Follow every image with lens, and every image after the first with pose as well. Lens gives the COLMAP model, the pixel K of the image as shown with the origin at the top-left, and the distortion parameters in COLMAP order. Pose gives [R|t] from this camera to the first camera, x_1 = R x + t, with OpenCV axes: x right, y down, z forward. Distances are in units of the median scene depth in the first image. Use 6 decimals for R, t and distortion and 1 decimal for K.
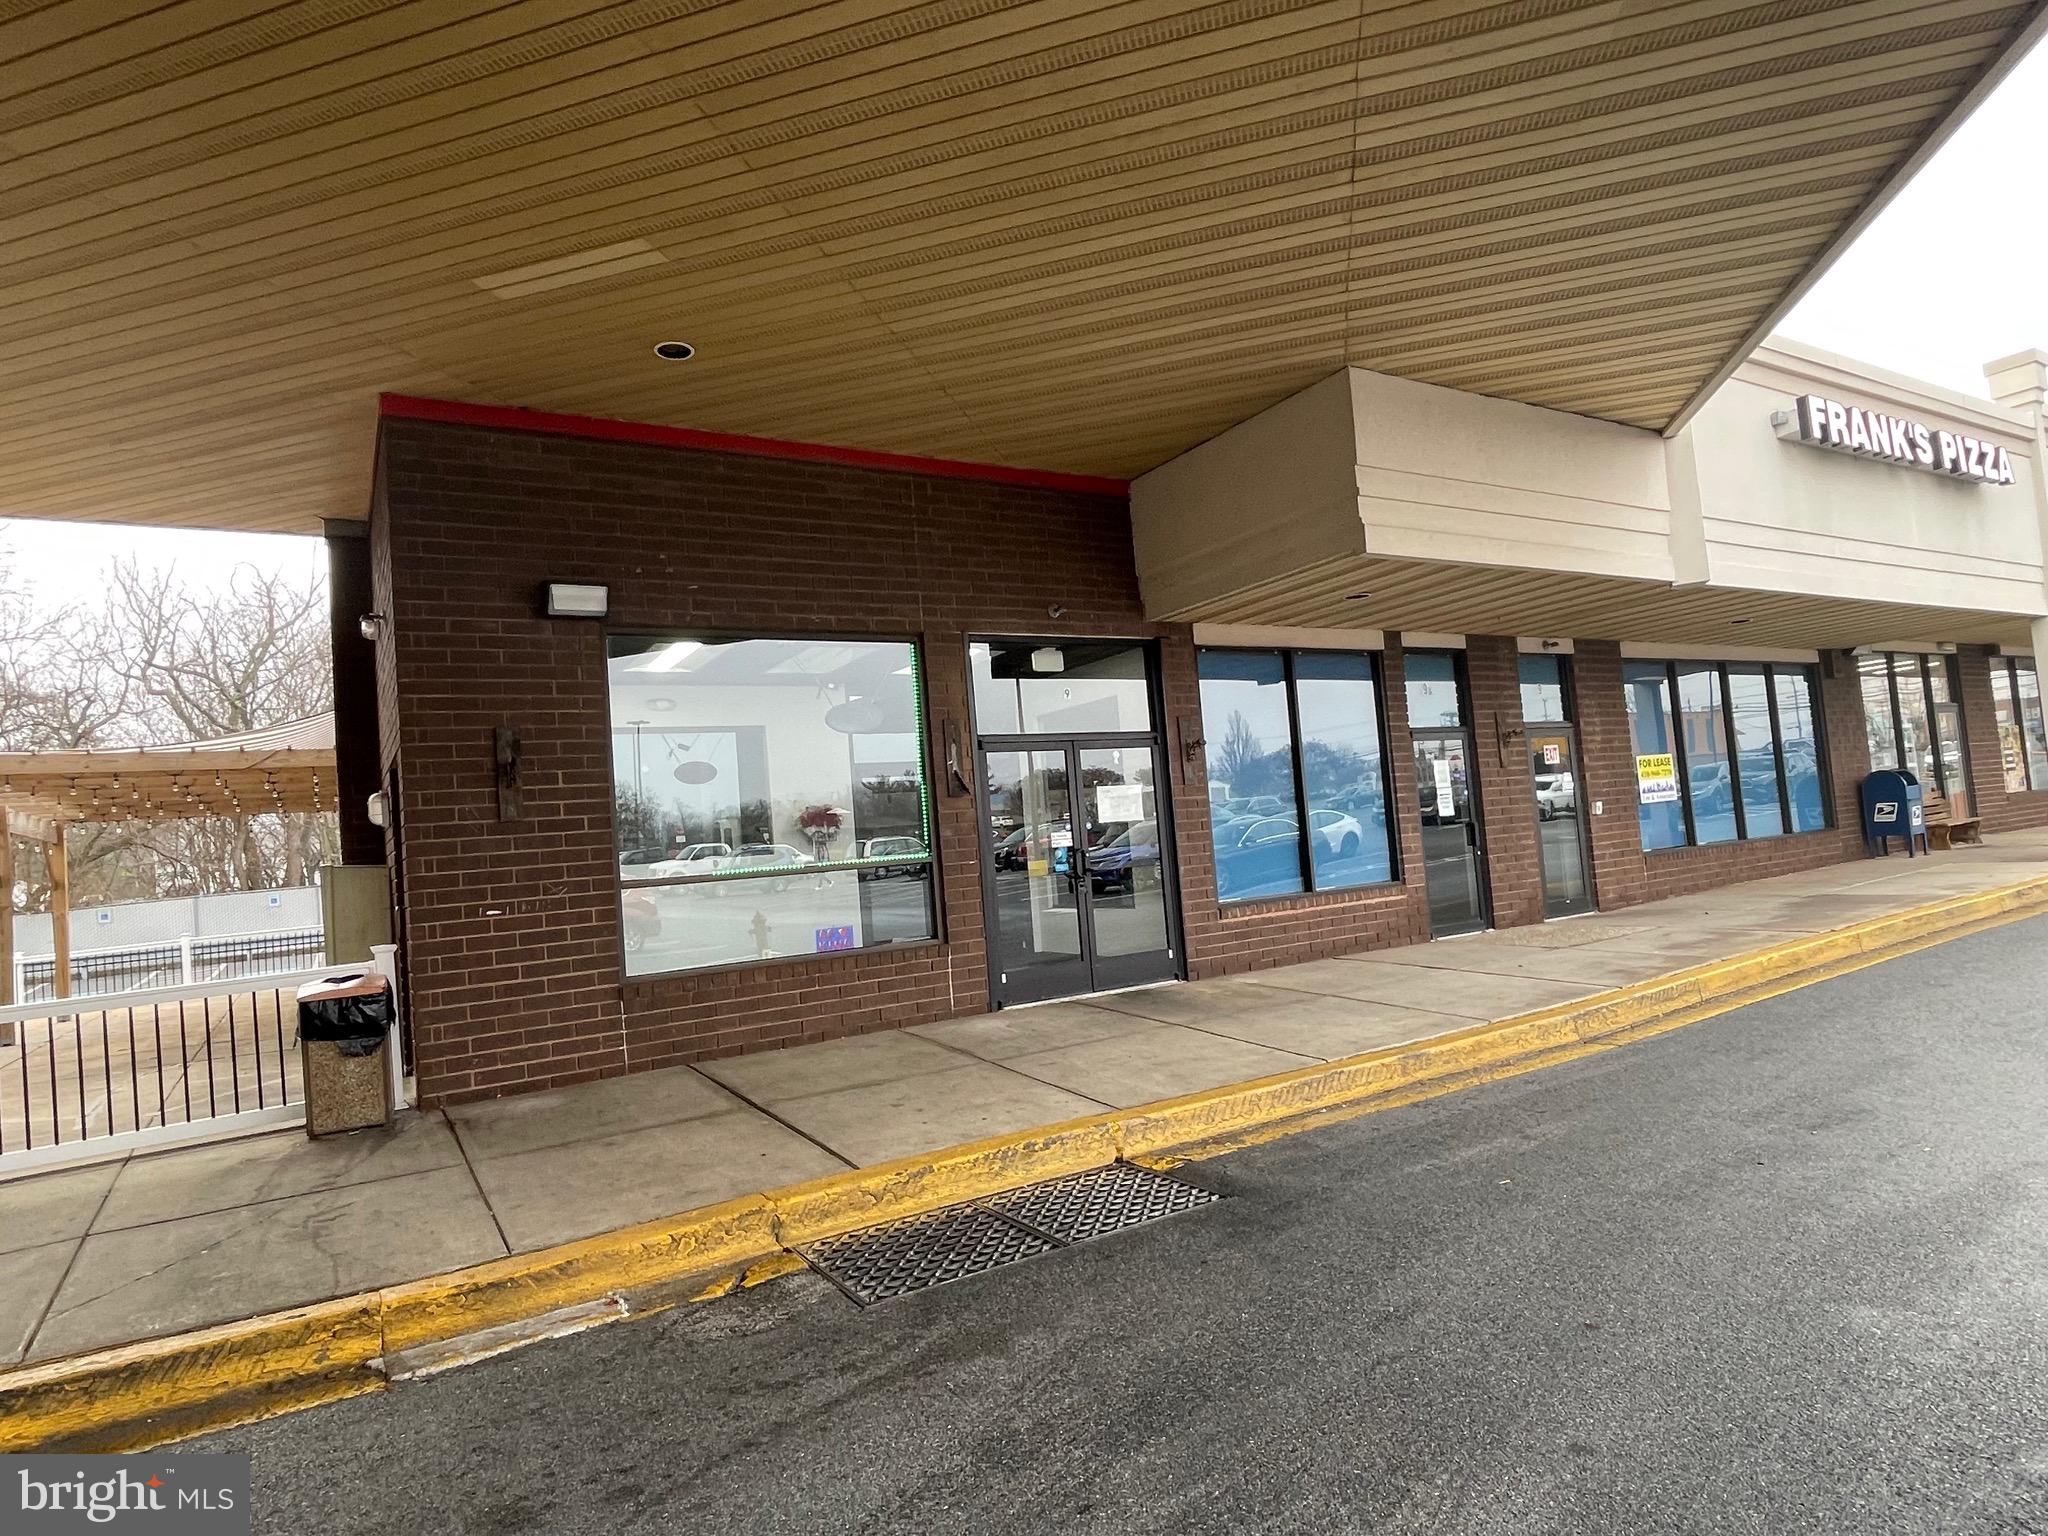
lens RADIAL K [[1128.7, 0, 1024.0], [0, 1128.7, 768.0], [0, 0, 1]] dist [-0.000096, -0.000331]
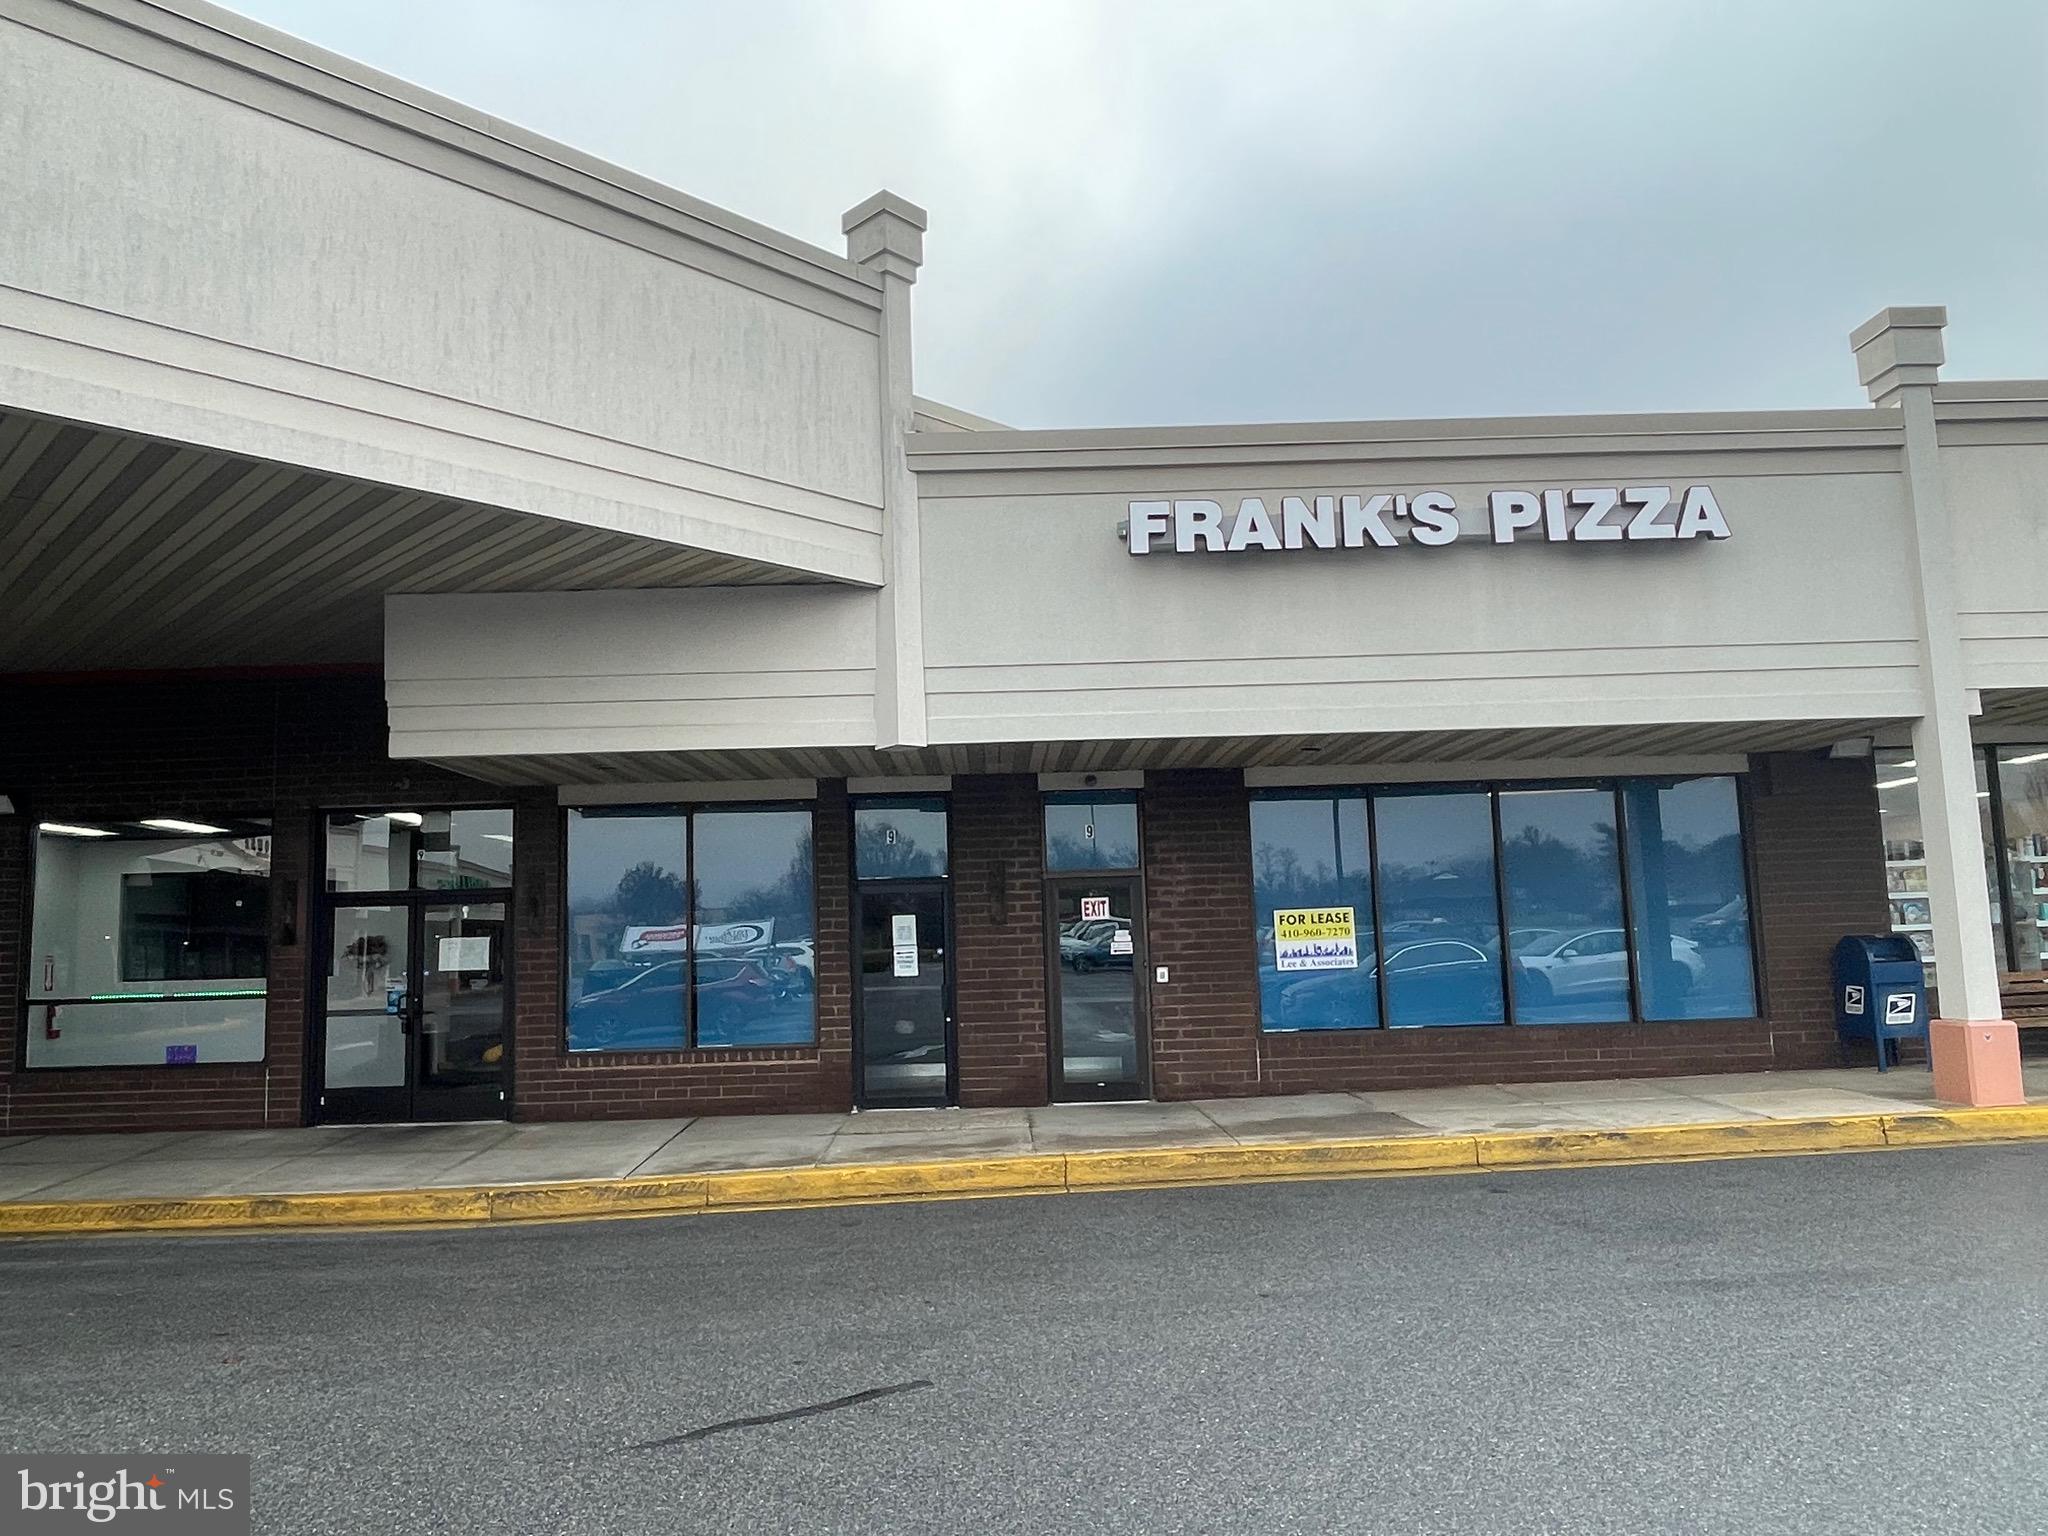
lens RADIAL K [[1374.7, 0, 1024.0], [0, 1374.7, 768.0], [0, 0, 1]] dist [0.005629, -0.000208]
pose [[0.862605, -0.010863, -0.505761, 1.105390], [-0.005641, 0.999501, -0.031090, -0.099963], [0.505846, 0.029671, 0.862113, 0.089073]]
